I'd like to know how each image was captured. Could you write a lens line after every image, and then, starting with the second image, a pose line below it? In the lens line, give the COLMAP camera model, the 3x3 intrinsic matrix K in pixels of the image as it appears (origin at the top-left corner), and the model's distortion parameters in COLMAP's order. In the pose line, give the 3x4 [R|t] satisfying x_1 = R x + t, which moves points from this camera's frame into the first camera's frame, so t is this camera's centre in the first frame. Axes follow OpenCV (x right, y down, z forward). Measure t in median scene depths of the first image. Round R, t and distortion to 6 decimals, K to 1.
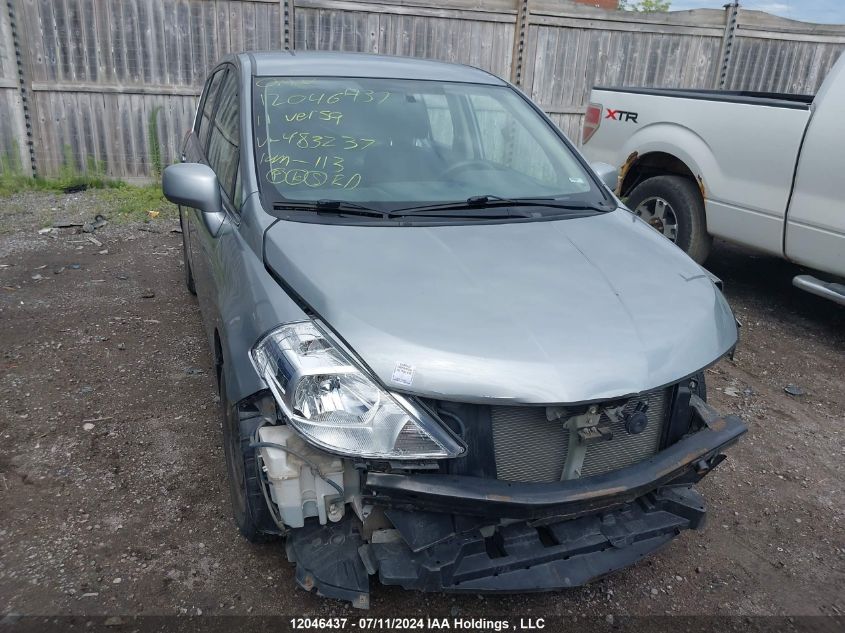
lens RADIAL K [[654.3, 0, 422.5], [0, 654.3, 316.5], [0, 0, 1]] dist [0.024453, -0.034078]
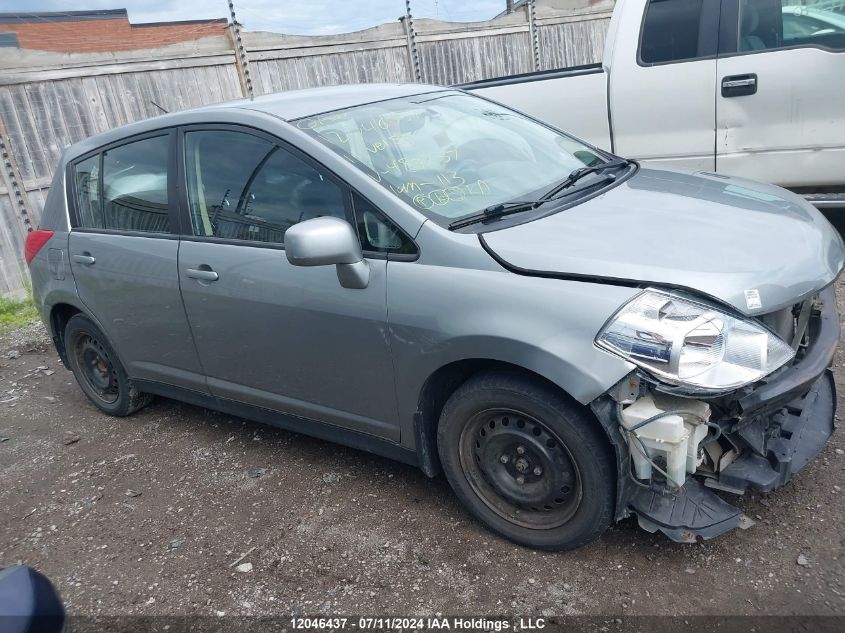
lens RADIAL K [[654.3, 0, 422.5], [0, 654.3, 316.5], [0, 0, 1]] dist [0.024453, -0.034078]
pose [[0.830644, -0.338298, 0.442250, -0.193080], [0.360389, 0.932103, 0.036117, -0.024861], [-0.424441, 0.129382, 0.896164, 0.043358]]
